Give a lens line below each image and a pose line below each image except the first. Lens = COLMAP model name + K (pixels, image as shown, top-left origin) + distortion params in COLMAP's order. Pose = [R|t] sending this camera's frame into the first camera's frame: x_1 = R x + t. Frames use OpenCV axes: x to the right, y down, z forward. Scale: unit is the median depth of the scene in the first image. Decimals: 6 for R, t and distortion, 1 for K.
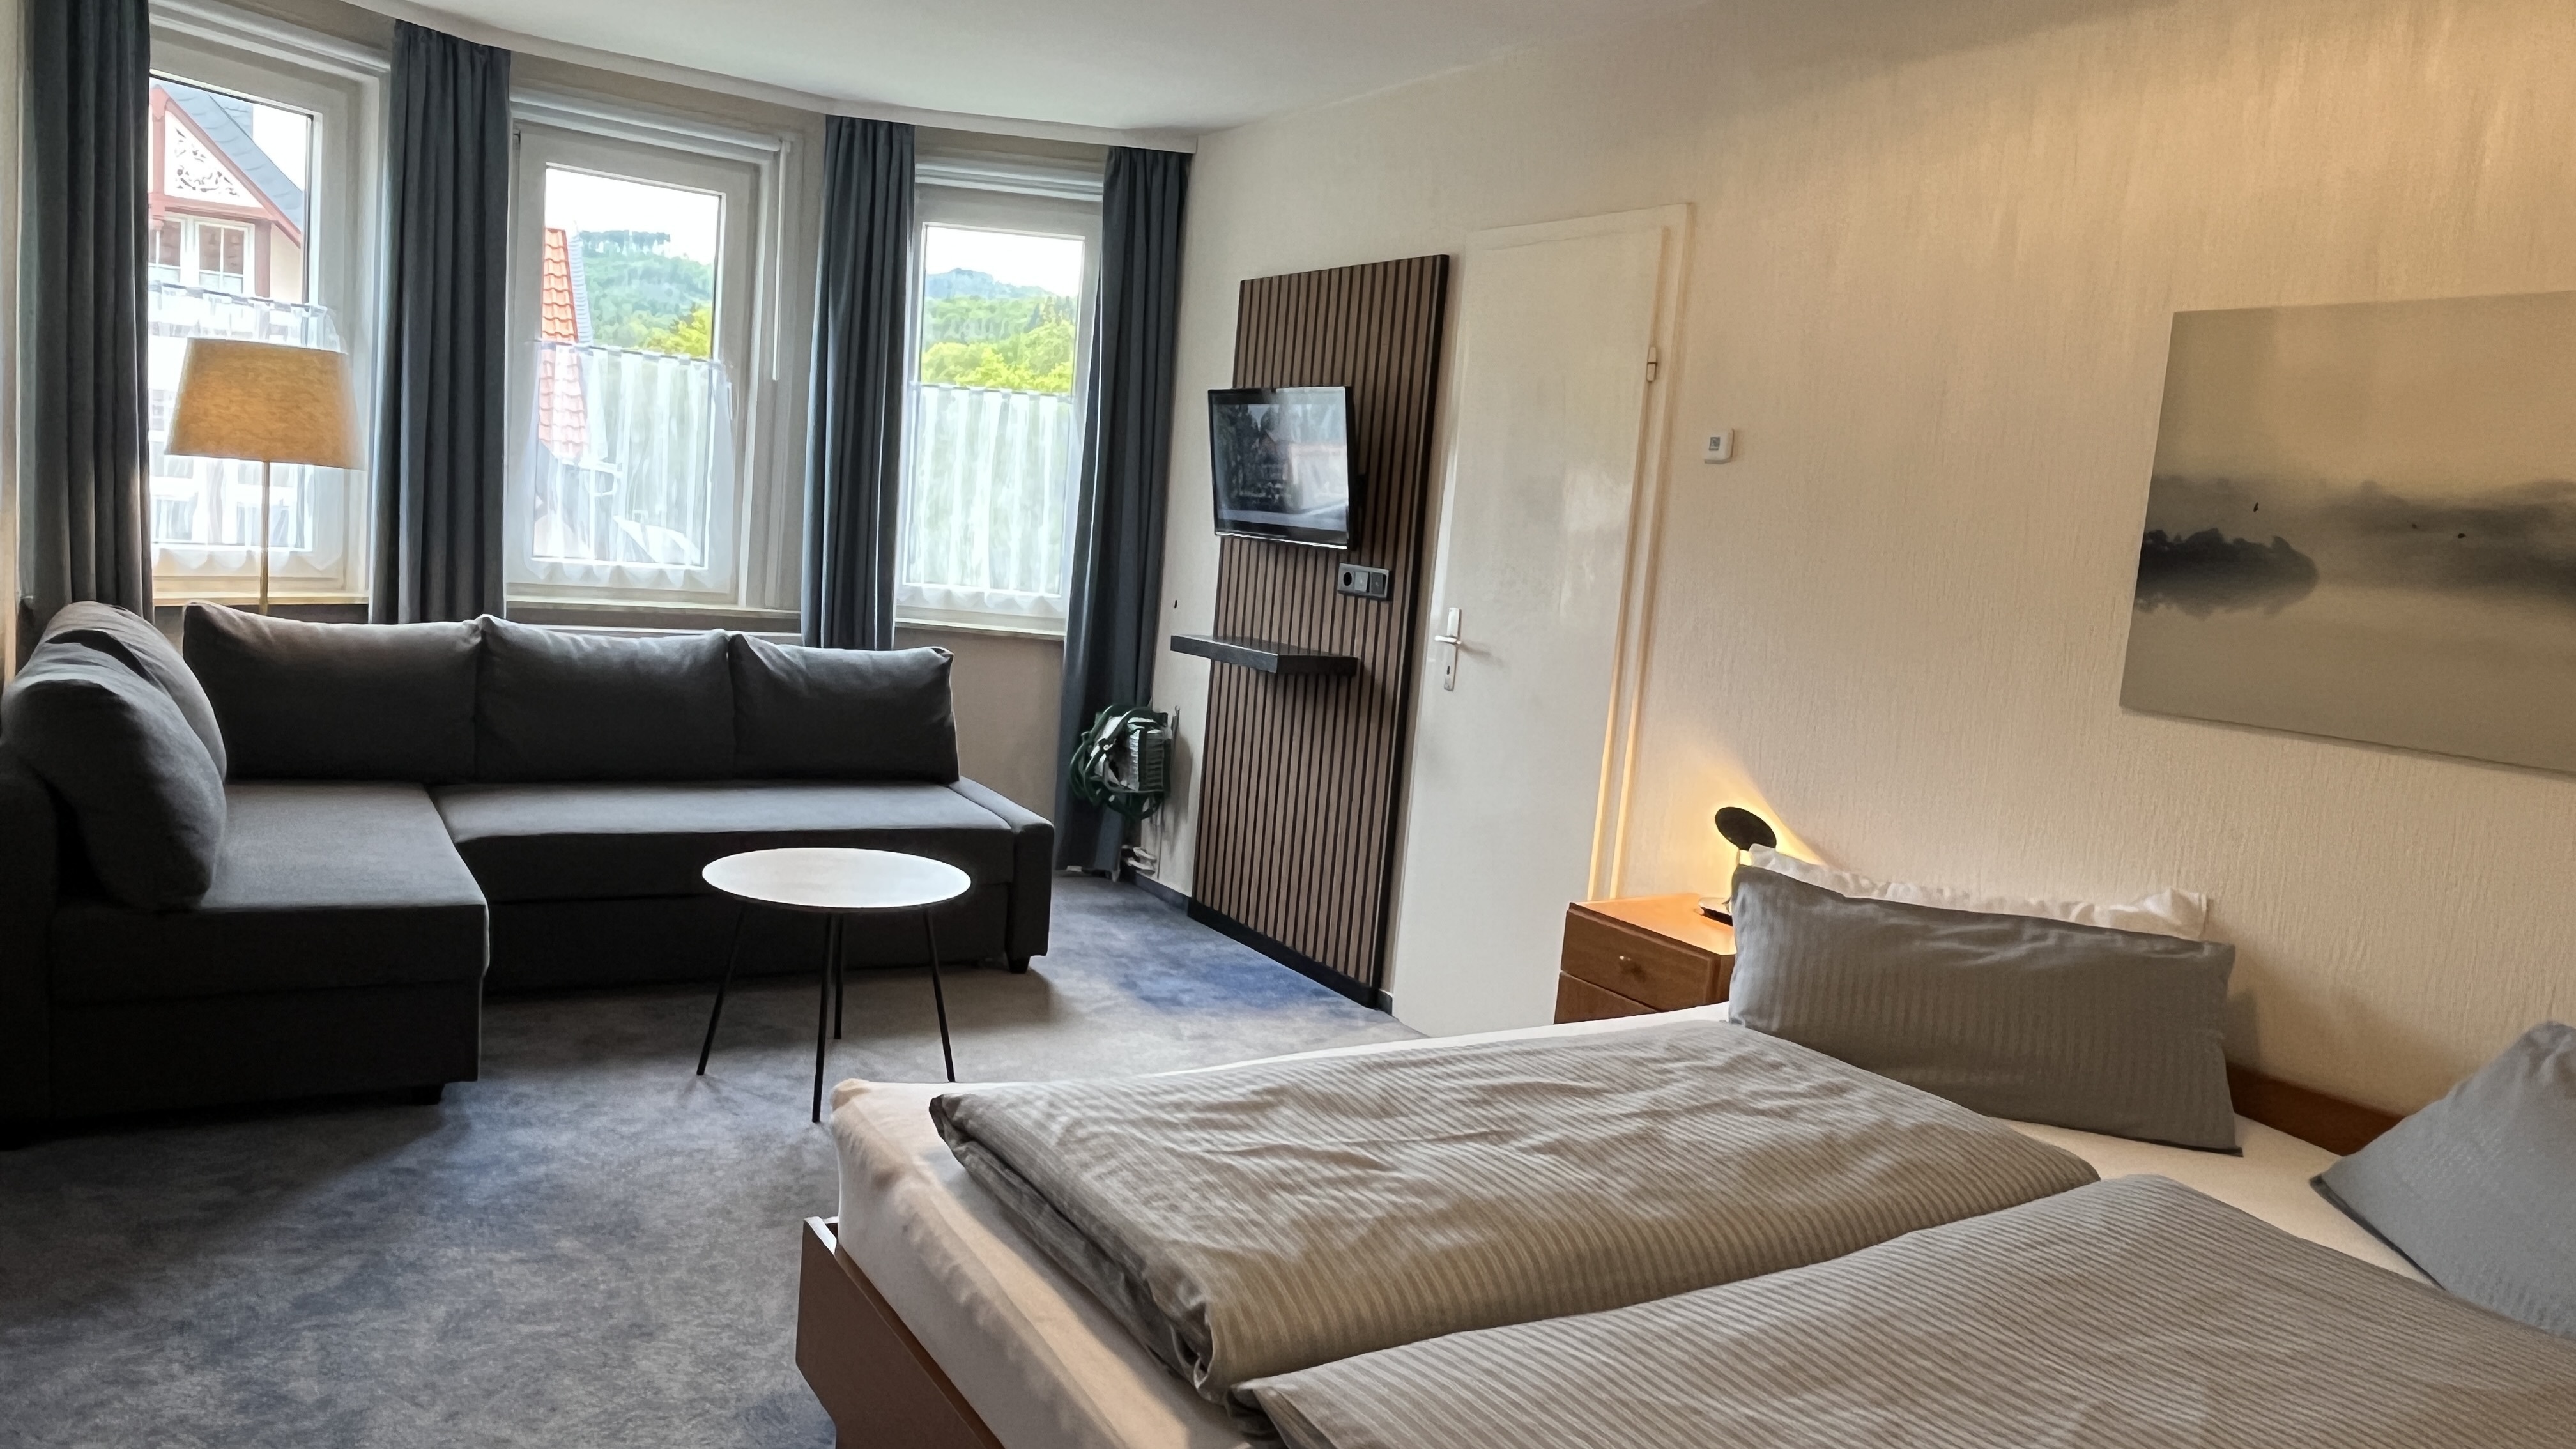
lens RADIAL K [[1693.5, 0, 1288.0], [0, 1693.5, 724.5], [0, 0, 1]] dist [-0.000352, -0.002785]
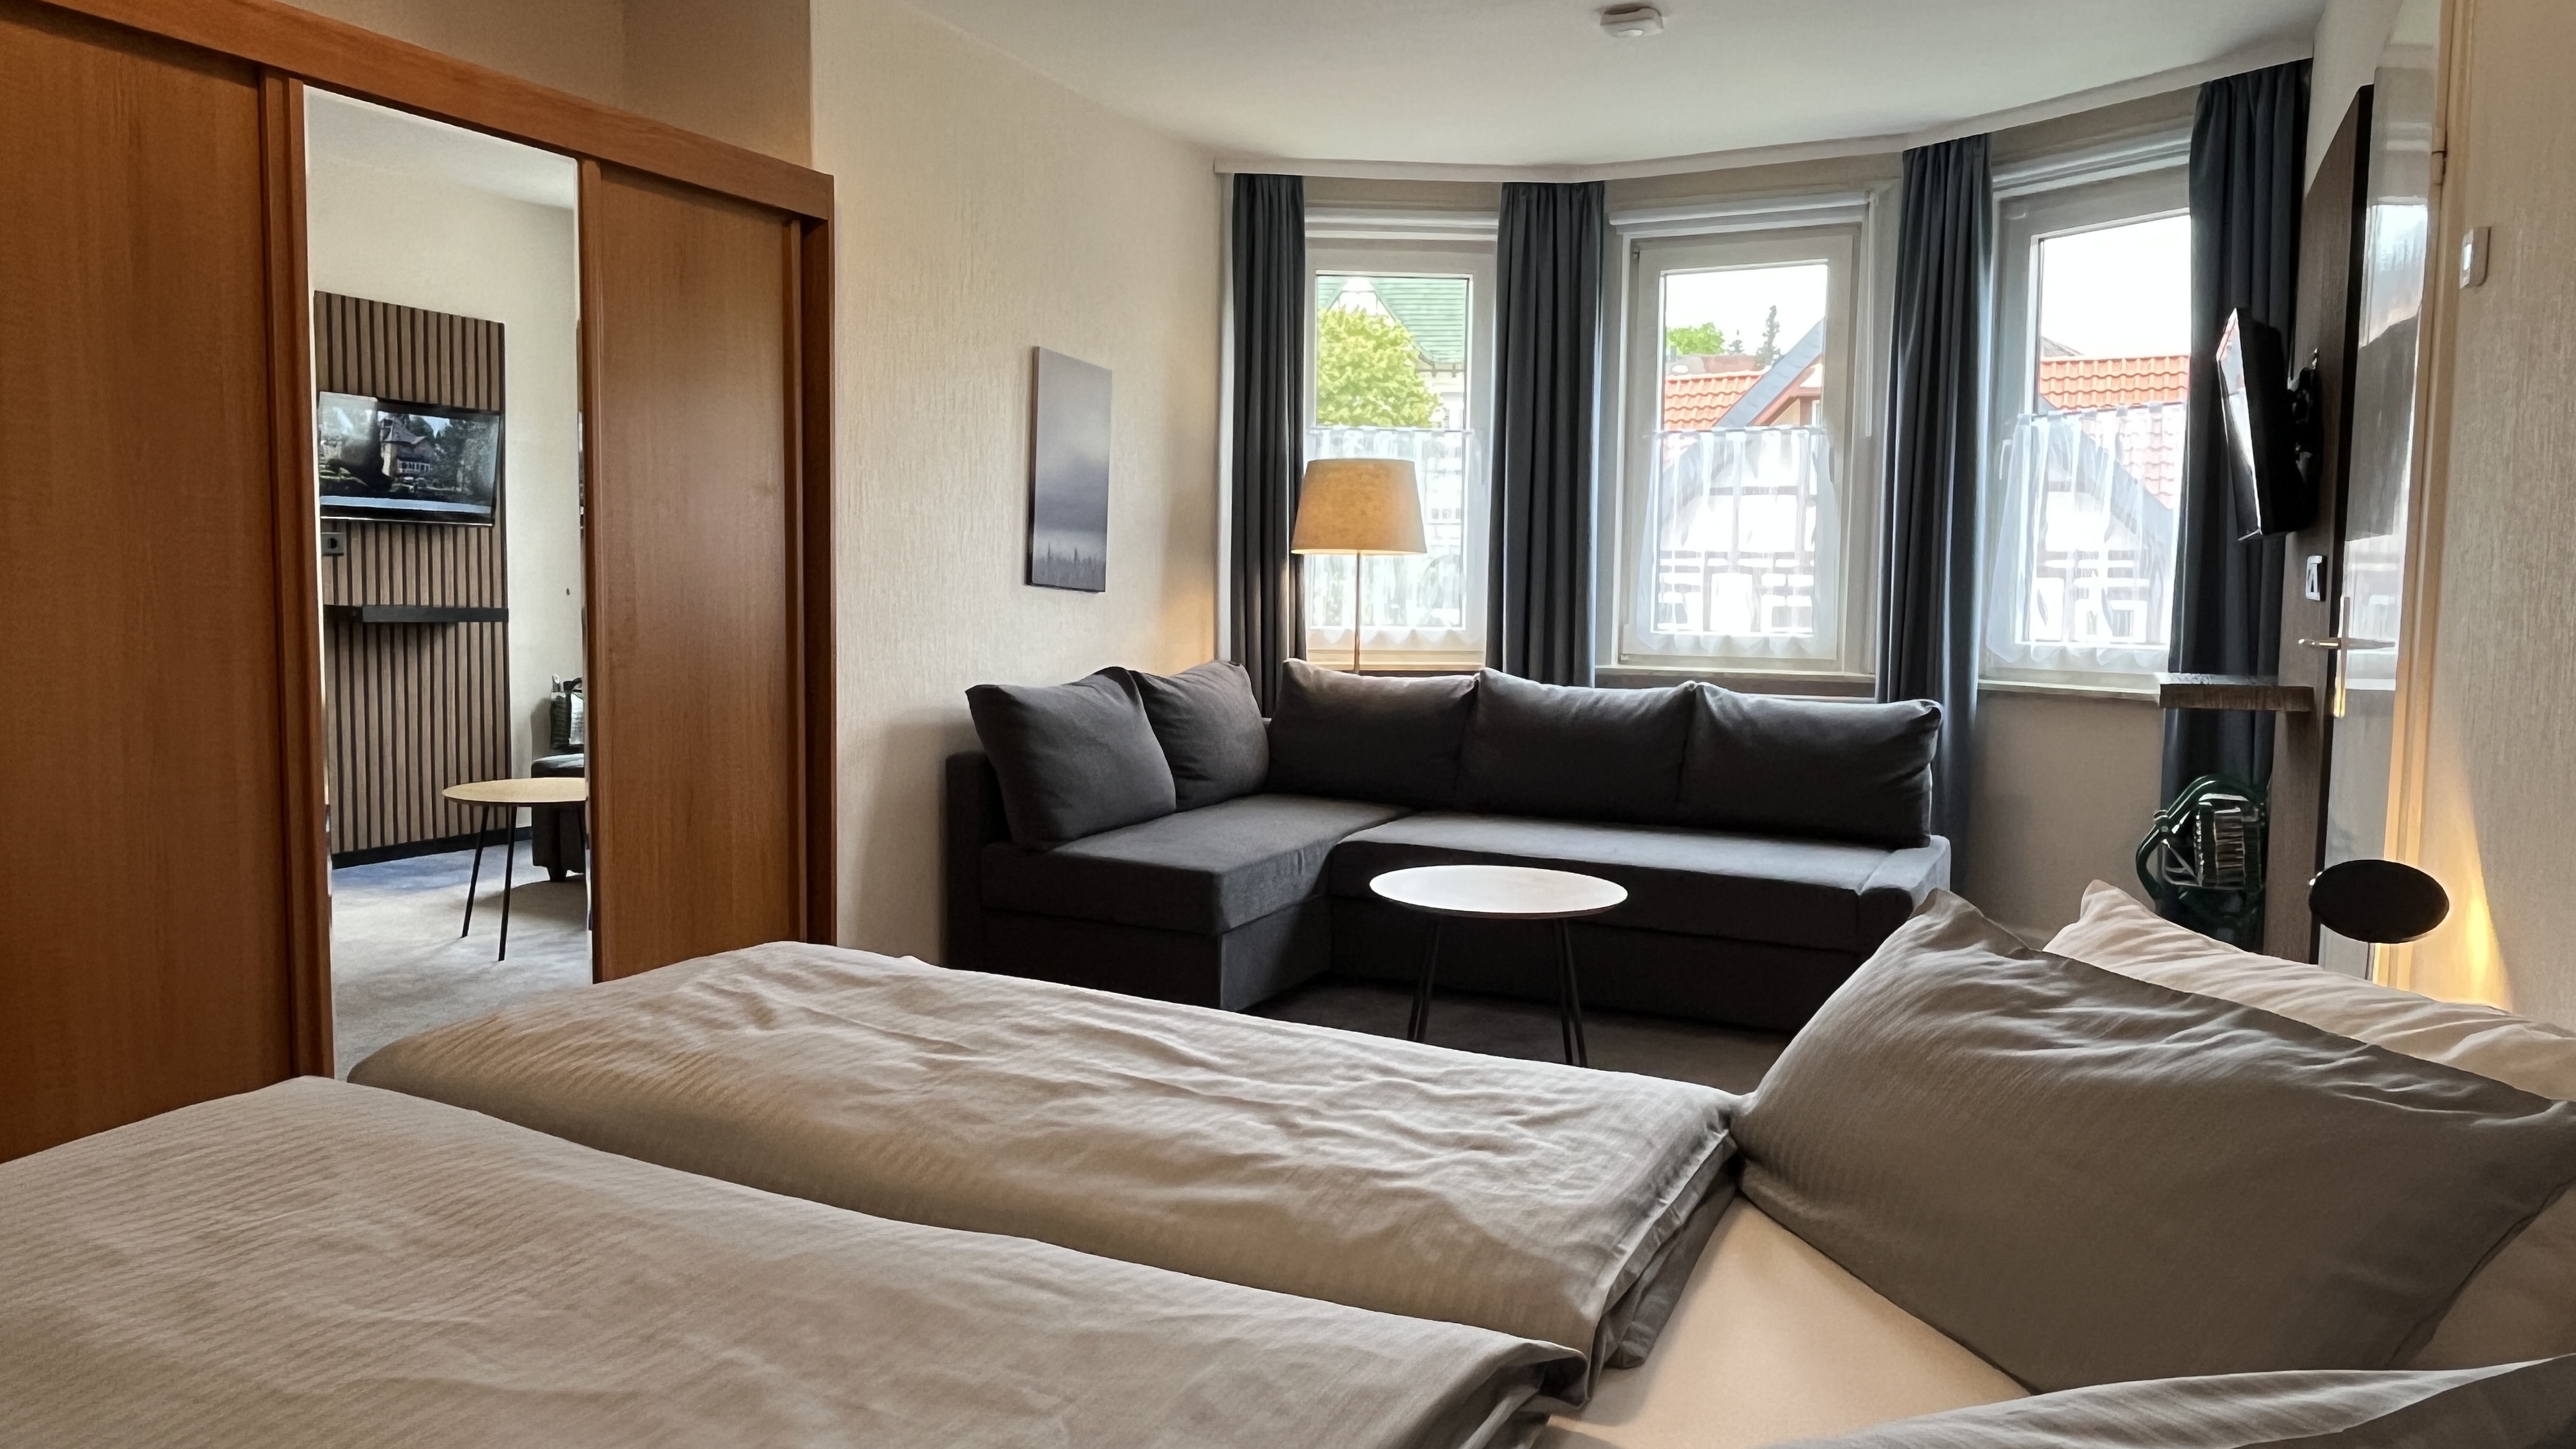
lens RADIAL K [[1701.9, 0, 1281.1], [0, 1701.9, 725.2], [0, 0, 1]] dist [-0.002739, -0.002487]
pose [[0.522799, -0.011210, -0.852383, 0.735308], [-0.069506, 0.996024, -0.055729, 0.079408], [0.849618, 0.088380, 0.519941, 0.484755]]
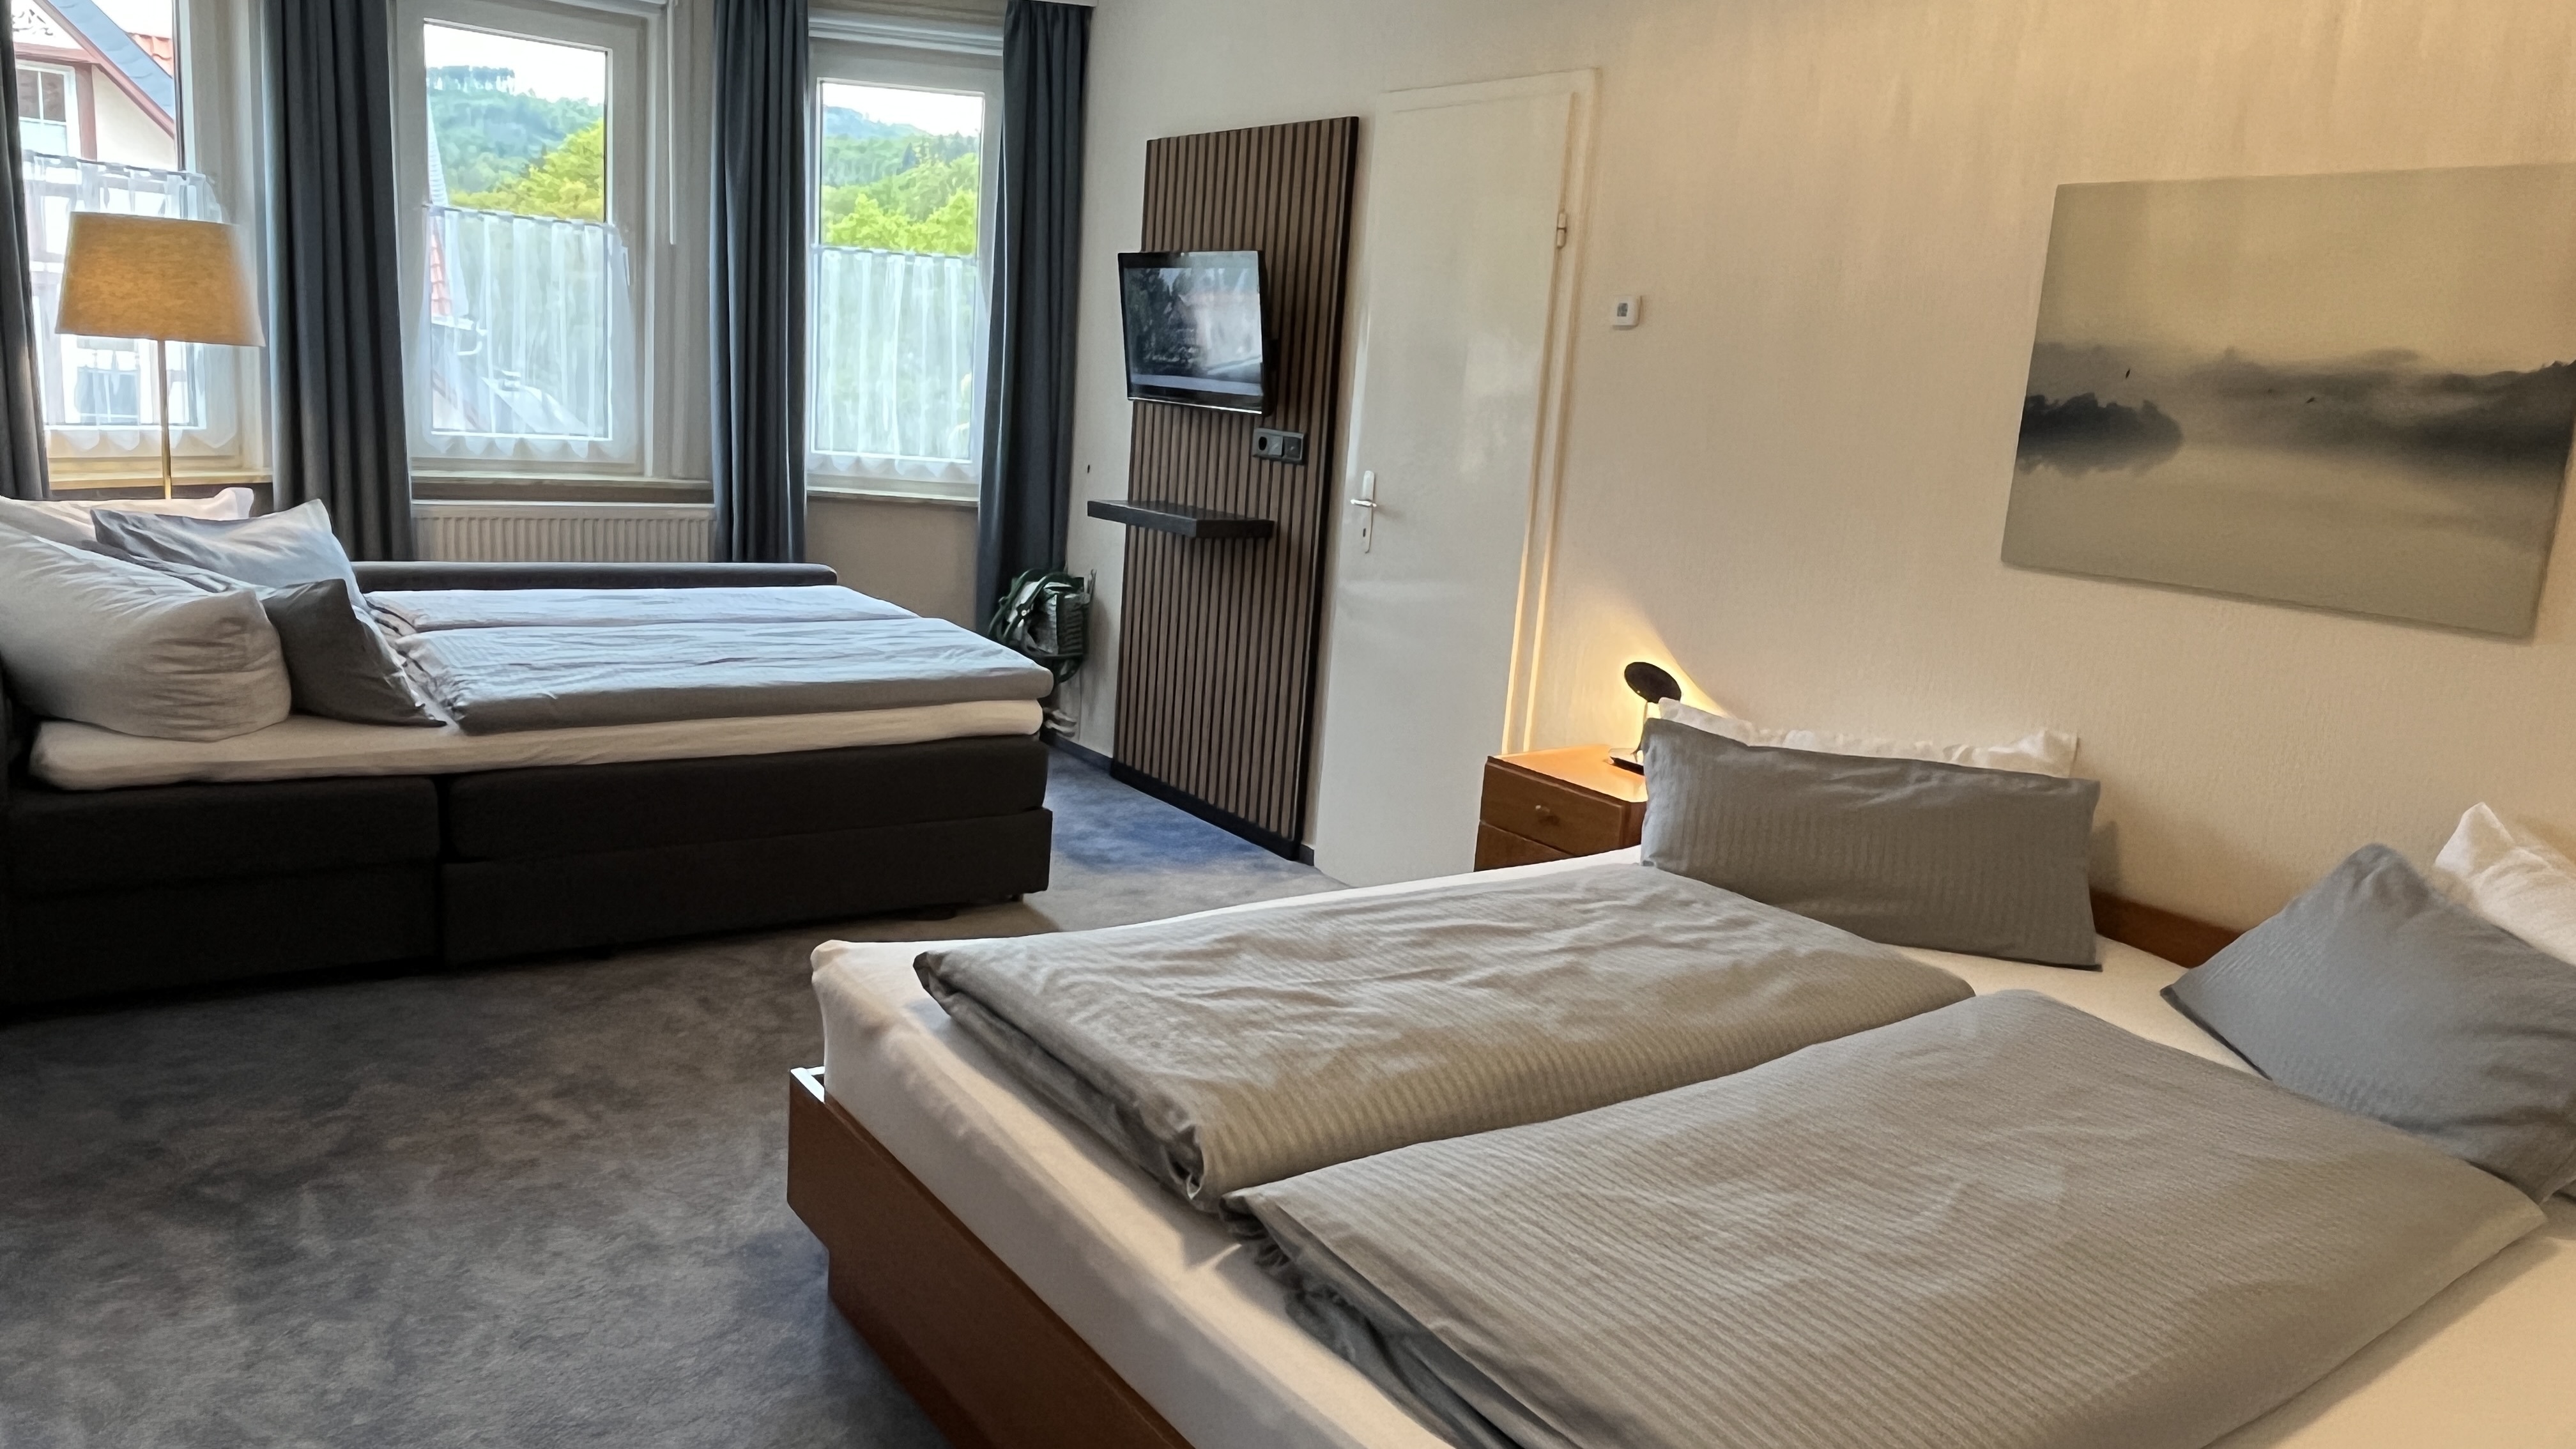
lens RADIAL K [[1701.9, 0, 1281.1], [0, 1701.9, 725.2], [0, 0, 1]] dist [-0.002739, -0.002487]
pose [[0.998147, -0.023152, 0.056274, -0.026473], [0.018213, 0.996064, 0.086744, -0.010164], [-0.058061, -0.085559, 0.994640, -0.053718]]
